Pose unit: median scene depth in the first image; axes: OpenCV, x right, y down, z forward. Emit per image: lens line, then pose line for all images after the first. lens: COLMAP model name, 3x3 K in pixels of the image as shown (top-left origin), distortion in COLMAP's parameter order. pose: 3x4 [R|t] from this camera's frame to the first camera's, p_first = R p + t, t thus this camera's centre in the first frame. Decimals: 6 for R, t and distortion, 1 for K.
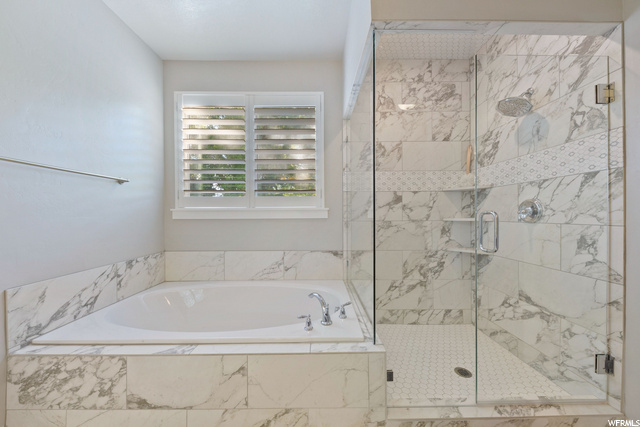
lens RADIAL K [[225.7, 0, 320.7], [0, 225.7, 215.6], [0, 0, 1]] dist [0.000633, -0.000591]
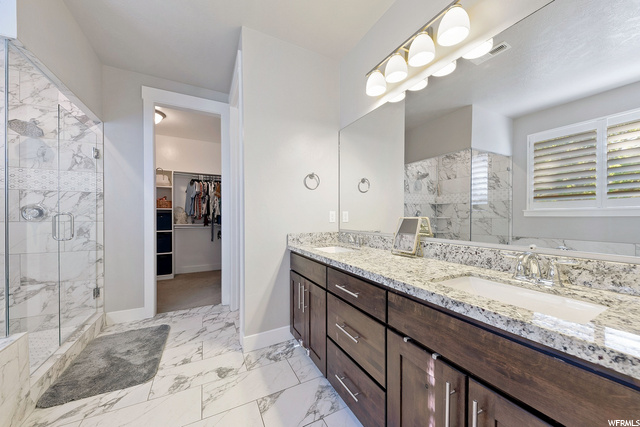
lens RADIAL K [[229.3, 0, 325.6], [0, 229.3, 217.9], [0, 0, 1]] dist [-0.027648, 0.000139]
pose [[-0.461576, -0.011355, 0.887028, -1.223253], [-0.000492, 0.999921, 0.012545, -0.009136], [-0.887100, 0.005354, -0.461545, 0.119209]]
